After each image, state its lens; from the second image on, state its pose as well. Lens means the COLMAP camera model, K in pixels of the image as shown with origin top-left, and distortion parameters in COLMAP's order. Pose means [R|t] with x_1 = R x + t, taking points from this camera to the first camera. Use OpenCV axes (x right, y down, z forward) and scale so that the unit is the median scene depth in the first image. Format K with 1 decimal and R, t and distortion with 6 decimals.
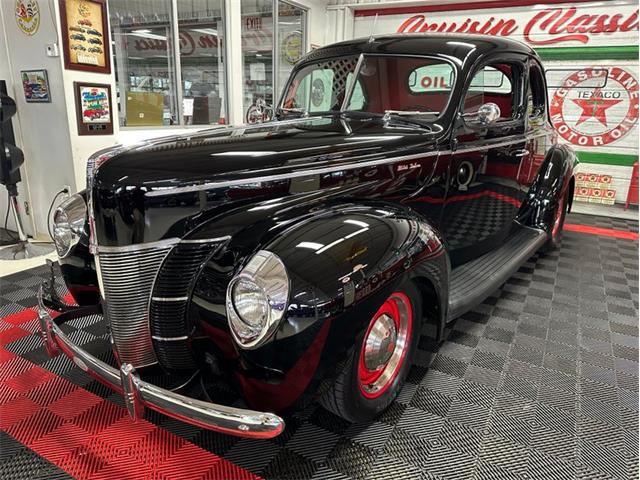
lens RADIAL K [[466.8, 0, 317.3], [0, 466.8, 240.2], [0, 0, 1]] dist [0.002647, -0.003729]
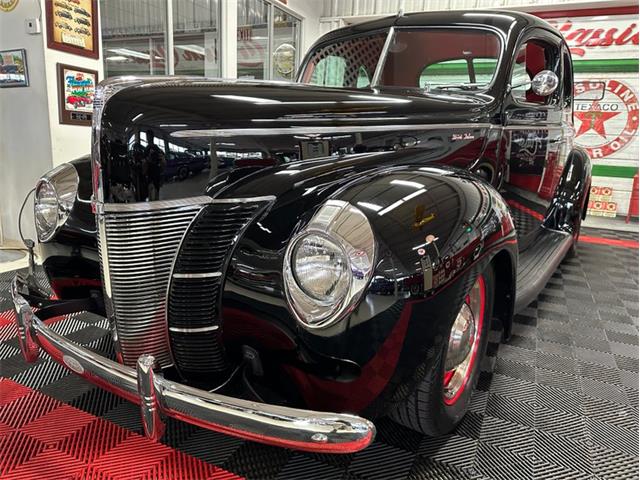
lens RADIAL K [[466.2, 0, 323.2], [0, 466.2, 238.8], [0, 0, 1]] dist [0.002416, -0.007594]
pose [[0.997368, -0.000565, 0.072505, -0.077378], [0.005961, 0.997223, -0.074241, 0.057749], [-0.072262, 0.074477, 0.994601, 0.103508]]
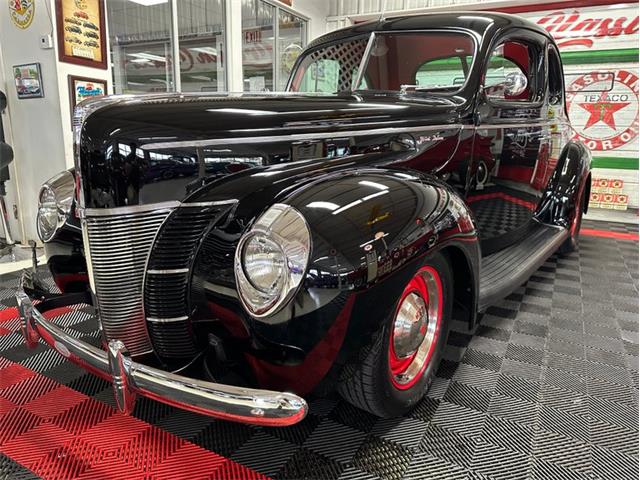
lens RADIAL K [[466.6, 0, 317.3], [0, 466.6, 238.9], [0, 0, 1]] dist [-0.000337, -0.003566]
pose [[0.999919, -0.010518, 0.007101, -0.021311], [0.010952, 0.997885, -0.064076, 0.057976], [-0.006412, 0.064149, 0.997920, 0.063587]]
